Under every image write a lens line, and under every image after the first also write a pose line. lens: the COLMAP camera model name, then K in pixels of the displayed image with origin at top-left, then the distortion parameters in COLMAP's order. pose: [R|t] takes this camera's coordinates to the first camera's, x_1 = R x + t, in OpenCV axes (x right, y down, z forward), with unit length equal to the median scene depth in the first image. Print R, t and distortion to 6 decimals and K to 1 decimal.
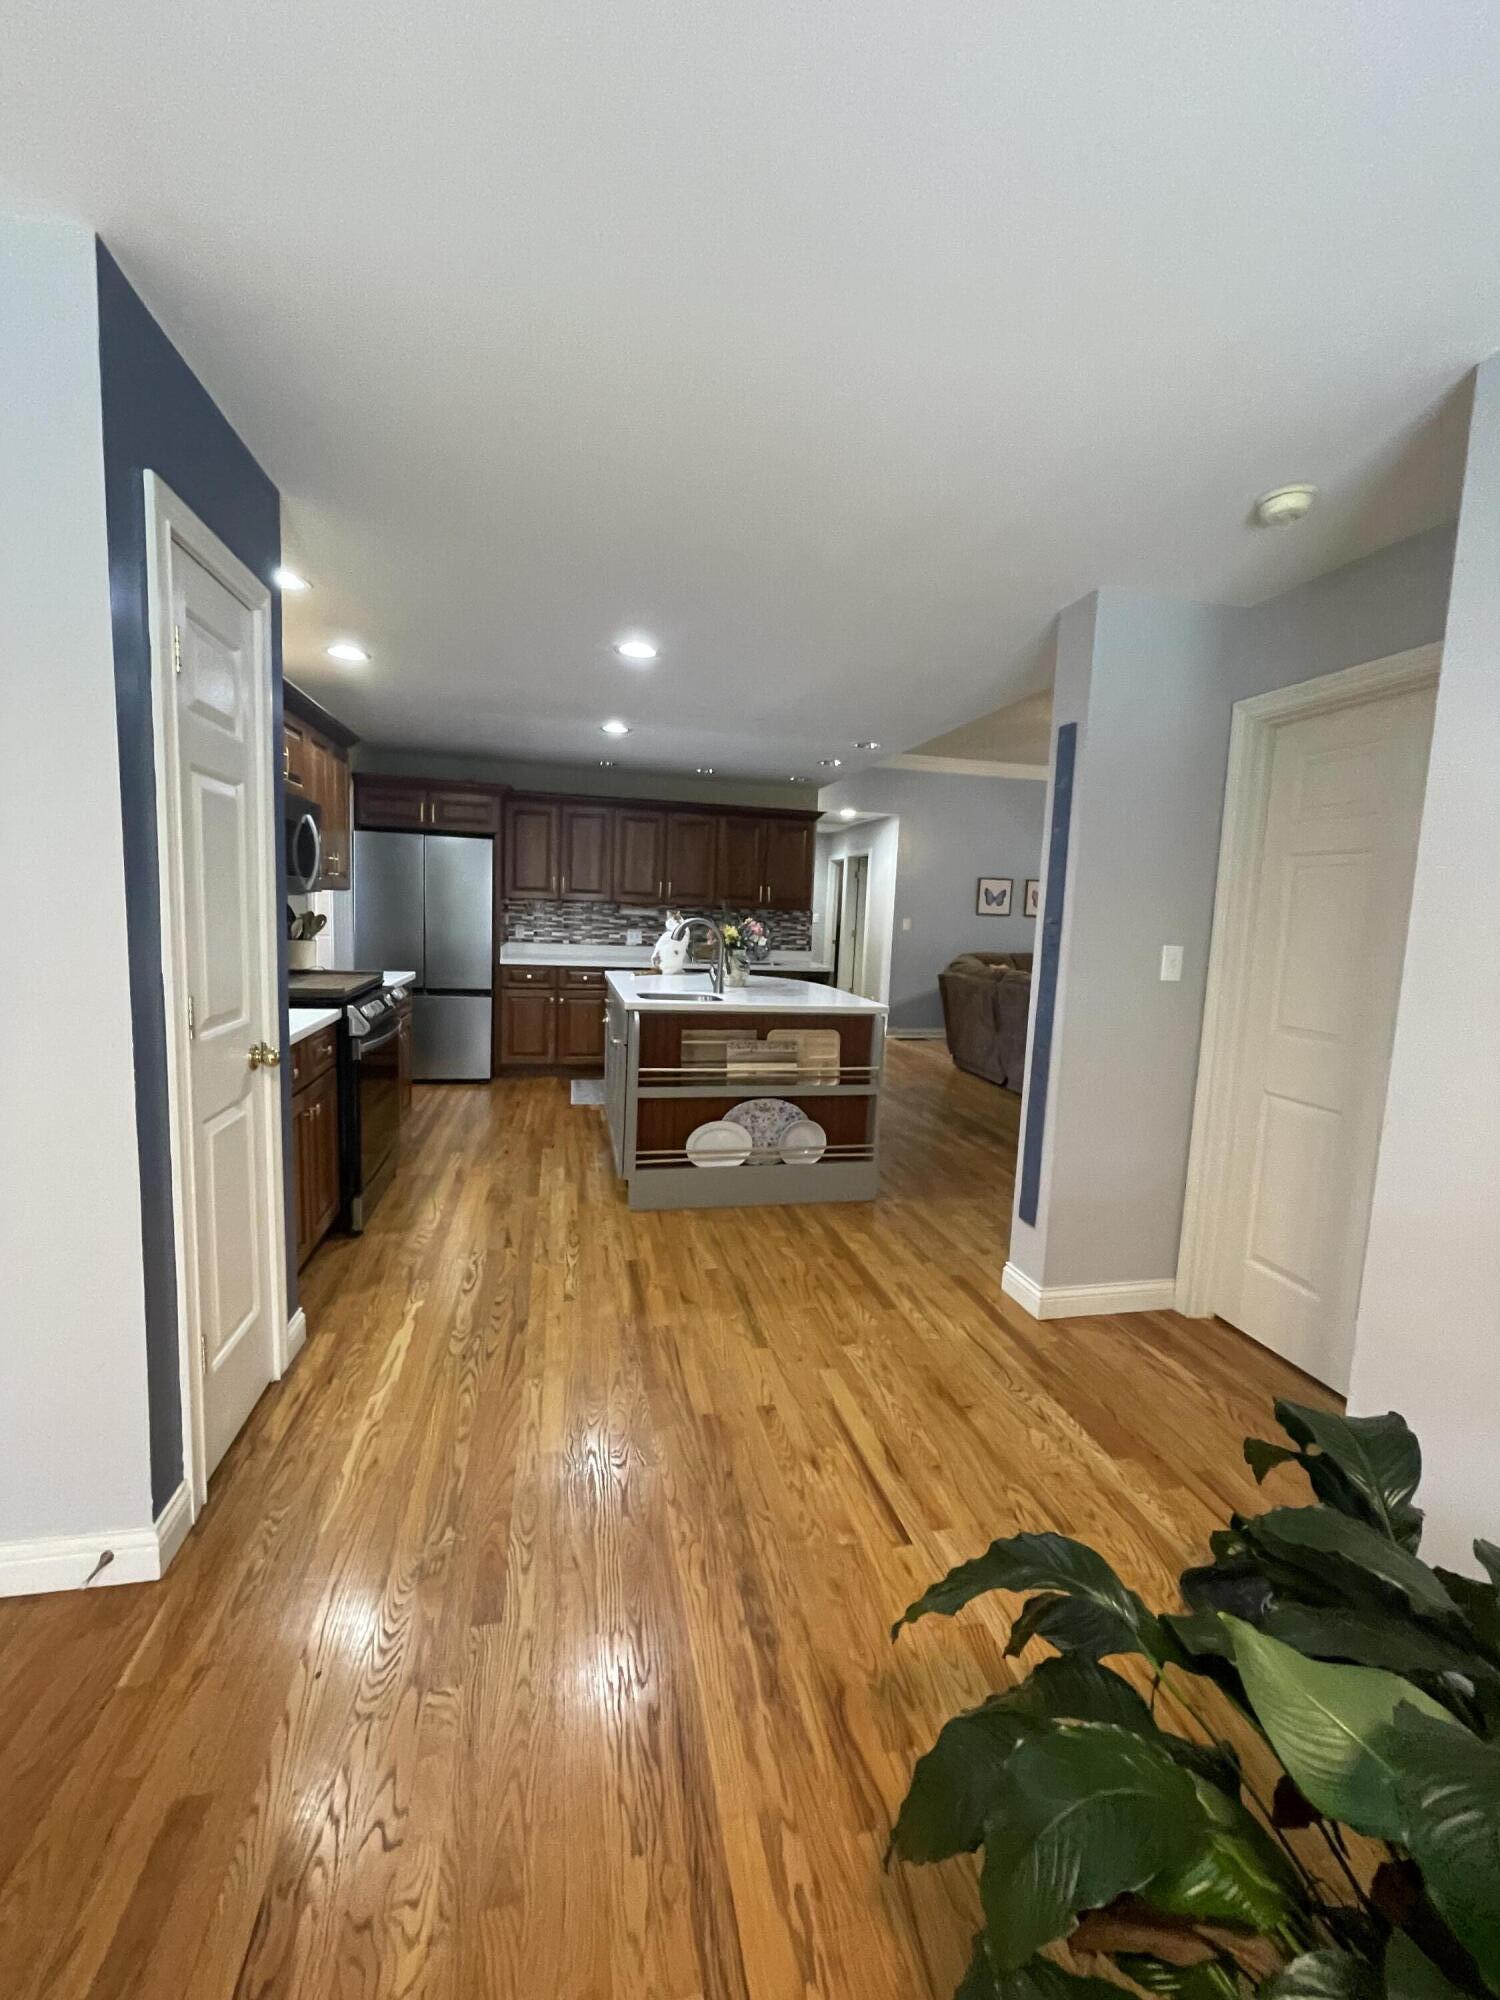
lens RADIAL K [[802.4, 0, 750.0], [0, 802.4, 1000.0], [0, 0, 1]] dist [-0.012779, -0.000252]
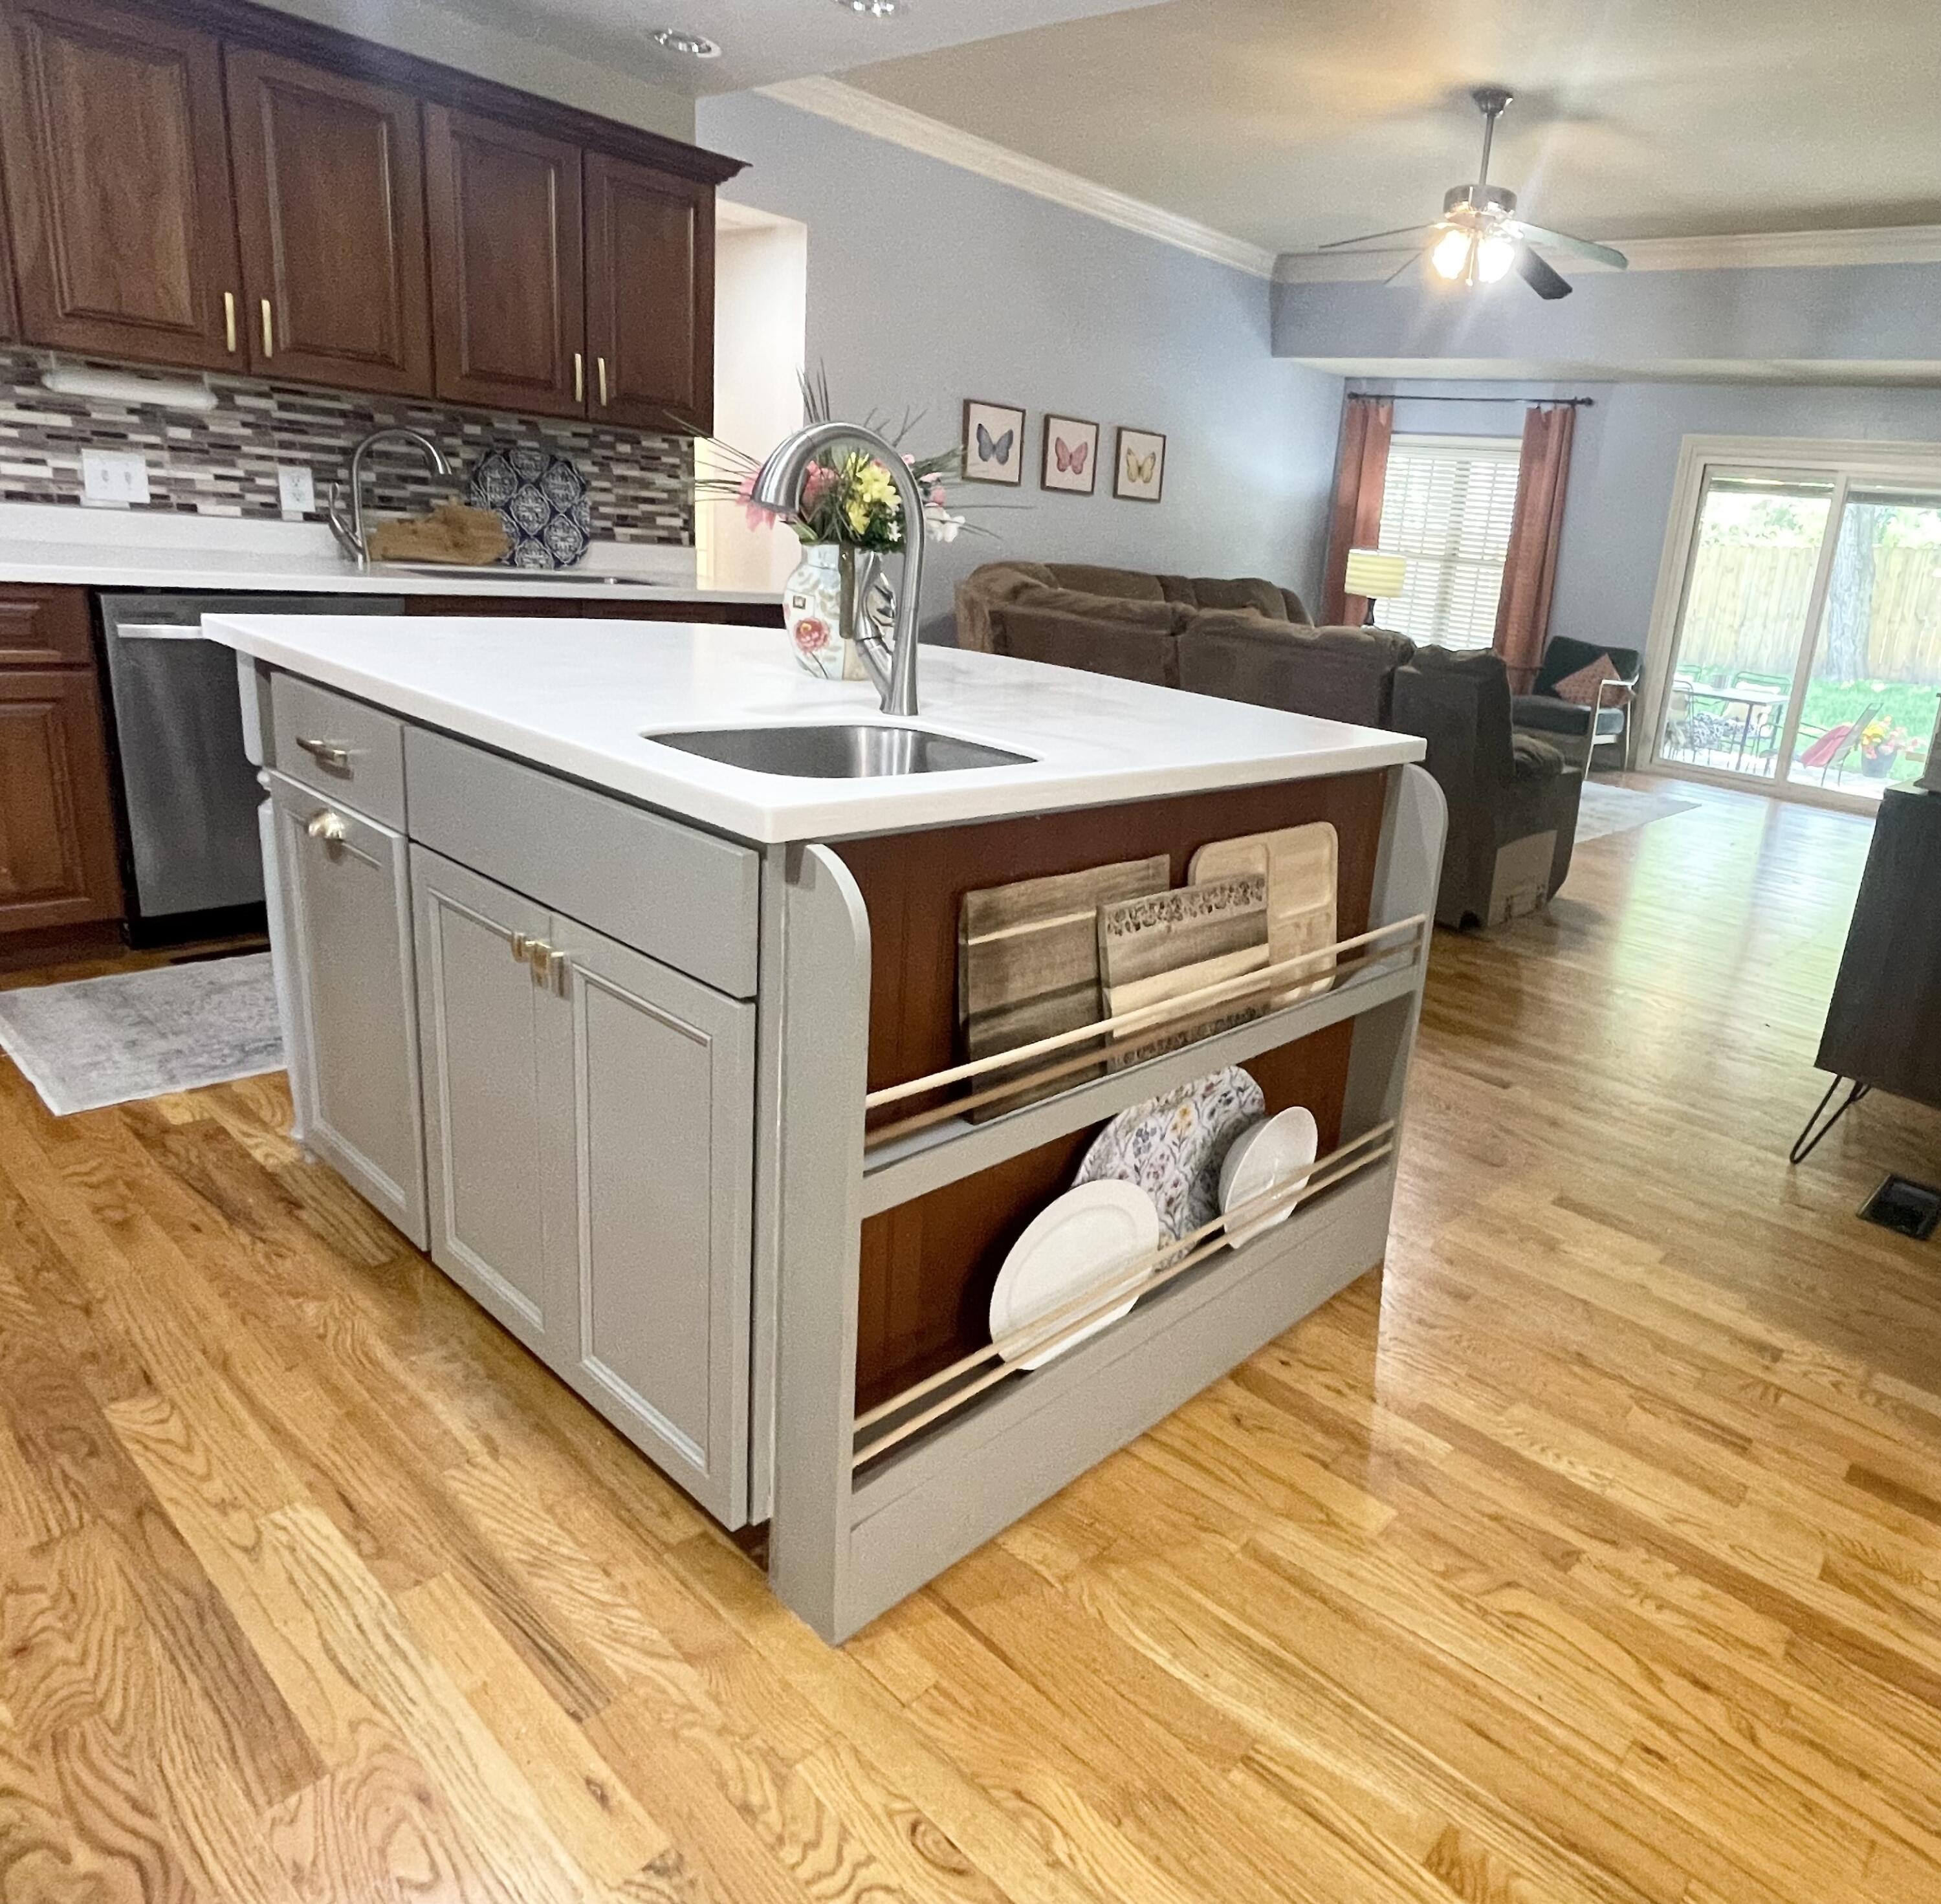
lens RADIAL K [[1289.5, 0, 1236.3], [0, 1289.5, 900.5], [0, 0, 1]] dist [-0.017493, 0.004908]
pose [[0.766692, -0.131788, 0.628343, -0.157149], [0.000317, 0.978783, 0.204901, -0.023796], [-0.642015, -0.156897, 0.750467, 0.385677]]
